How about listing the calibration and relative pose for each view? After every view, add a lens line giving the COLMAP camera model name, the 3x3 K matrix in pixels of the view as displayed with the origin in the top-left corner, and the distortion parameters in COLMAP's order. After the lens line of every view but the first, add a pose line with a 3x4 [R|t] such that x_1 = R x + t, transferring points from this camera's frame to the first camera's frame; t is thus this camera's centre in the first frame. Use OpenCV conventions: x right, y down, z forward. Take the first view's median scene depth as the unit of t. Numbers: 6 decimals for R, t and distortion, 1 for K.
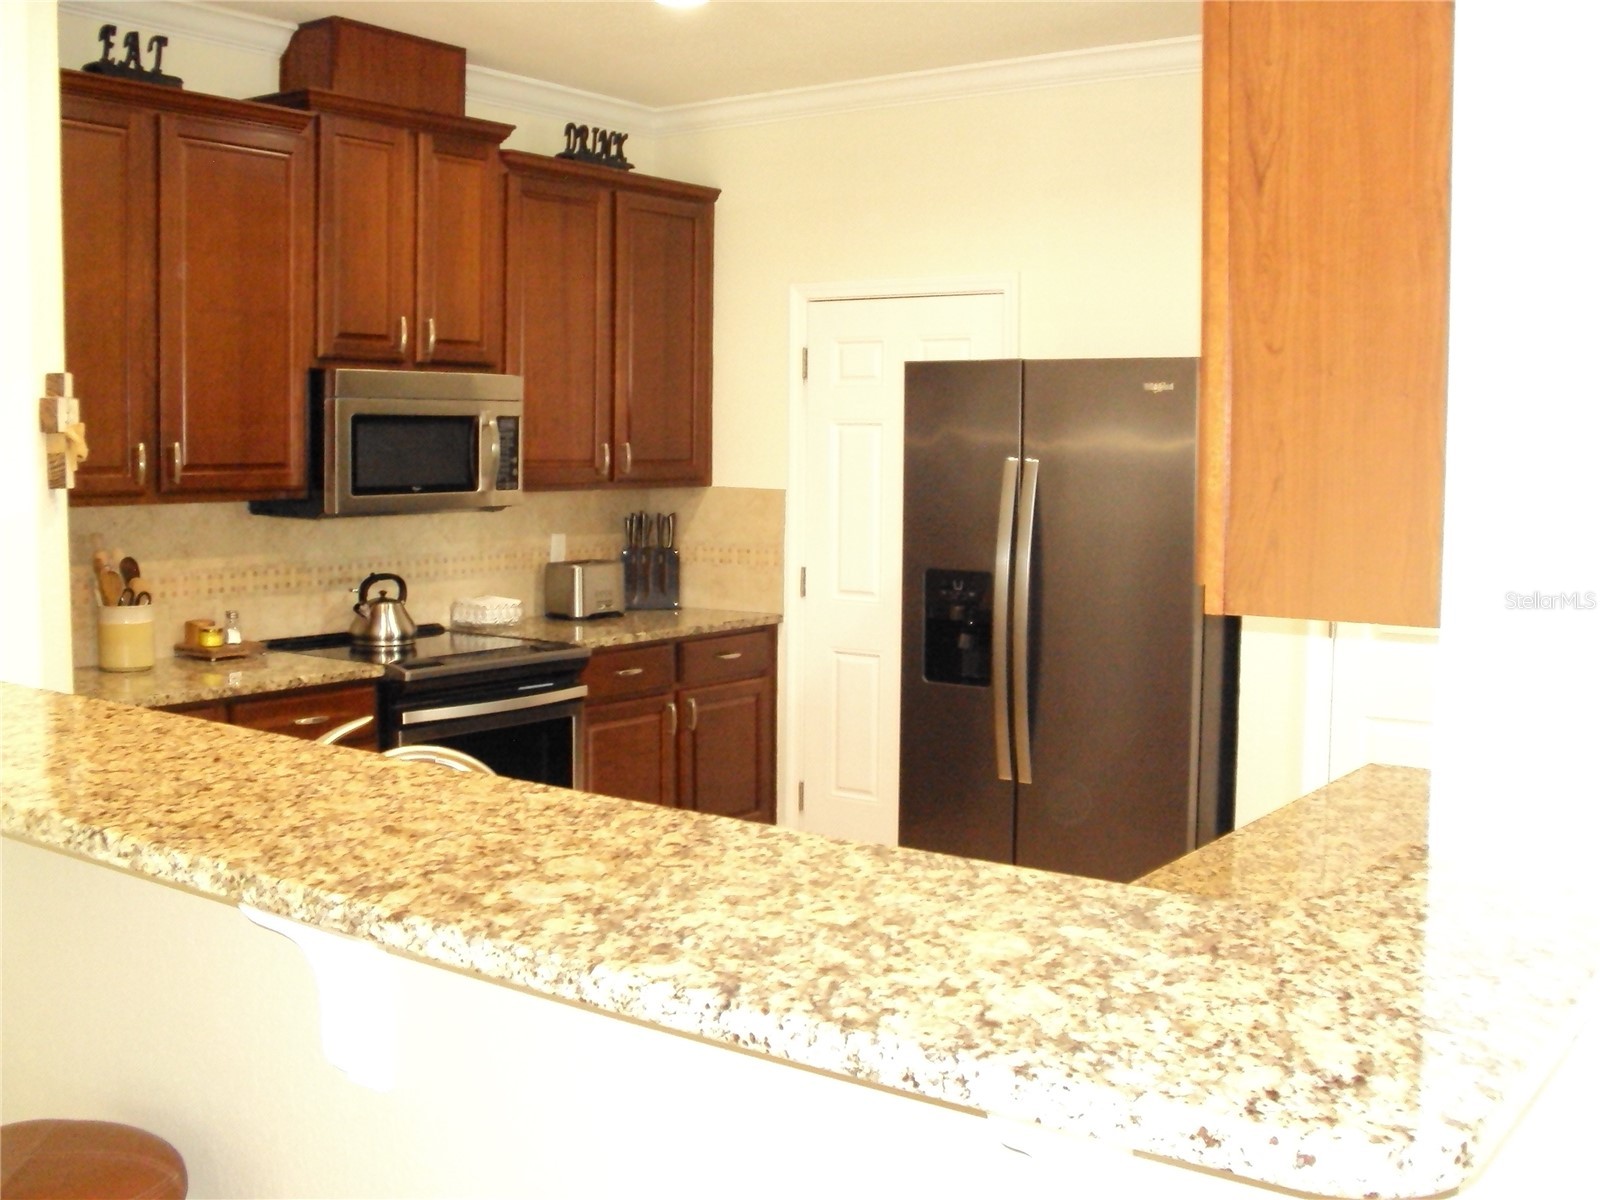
lens RADIAL K [[1715.1, 0, 804.3], [0, 1715.1, 569.7], [0, 0, 1]] dist [-0.230232, 0.248048]
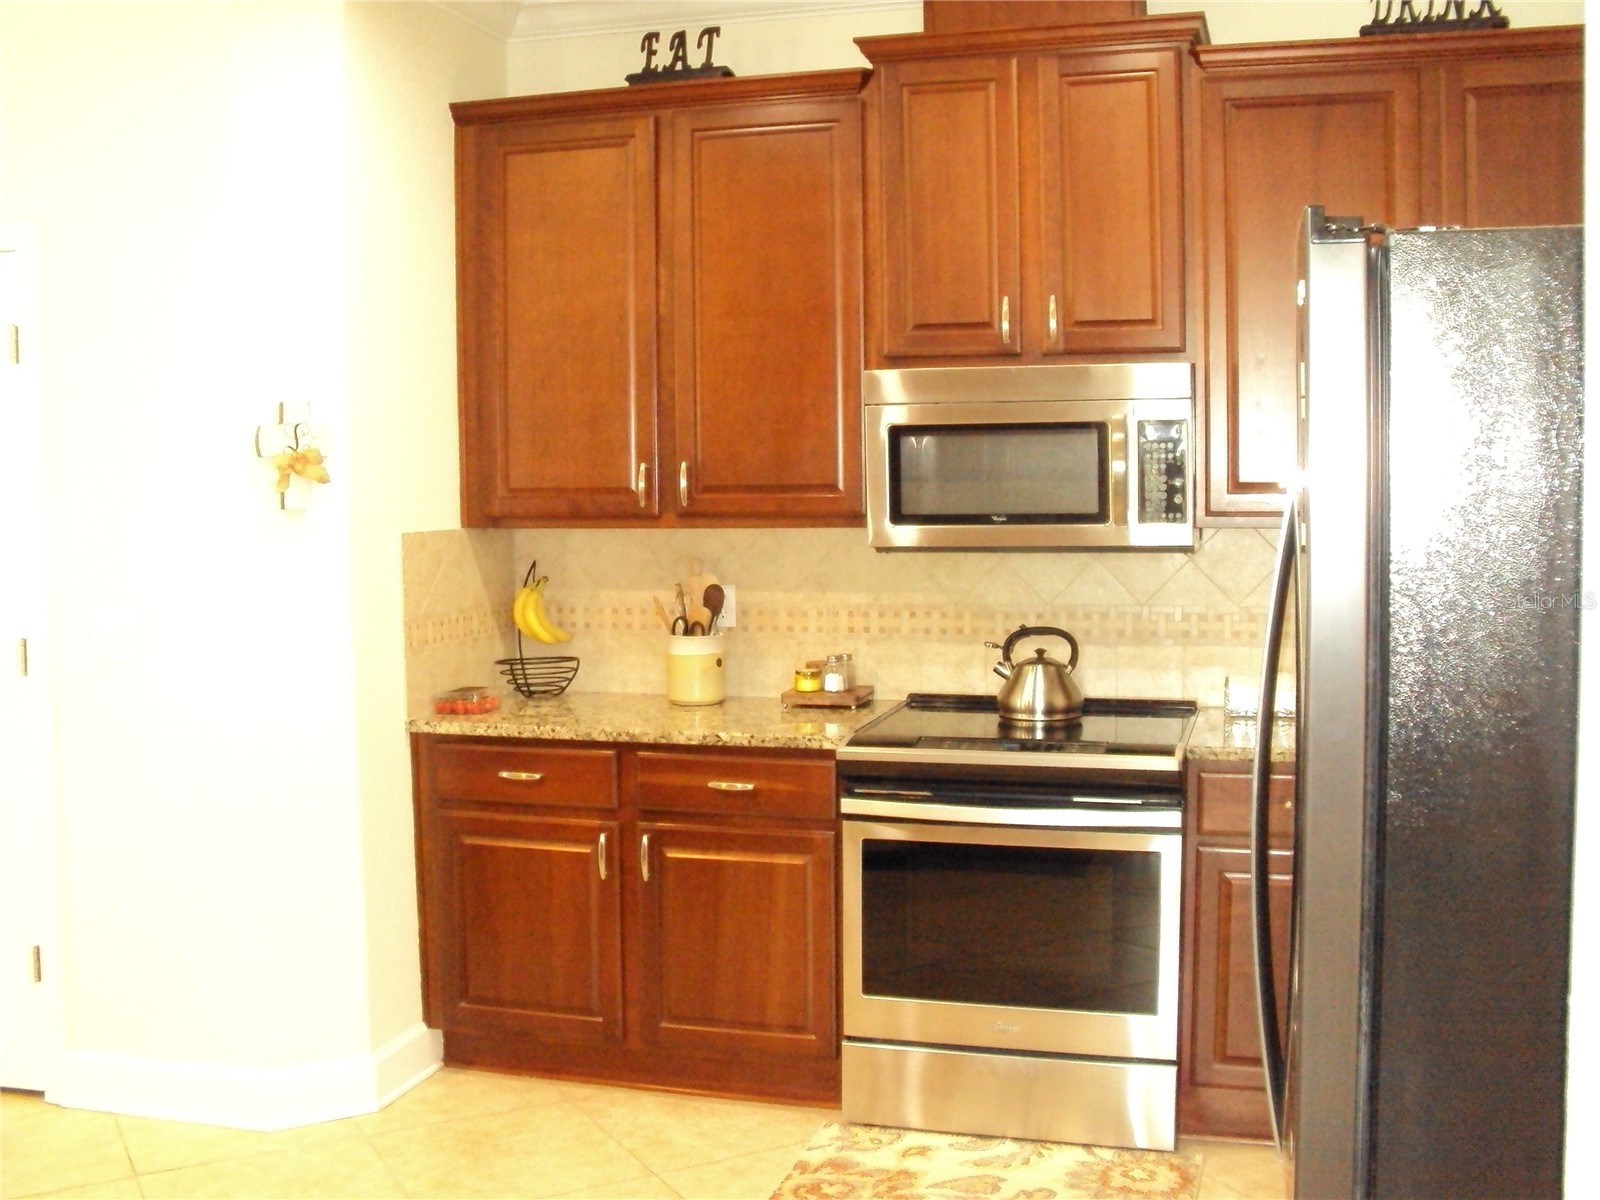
lens RADIAL K [[1715.1, 0, 804.3], [0, 1715.1, 569.7], [0, 0, 1]] dist [-0.230232, 0.248048]
pose [[0.334893, 0.046433, -0.941111, 0.483602], [-0.057153, 0.997947, 0.028899, -0.043289], [0.940521, 0.044109, 0.336859, 0.667708]]
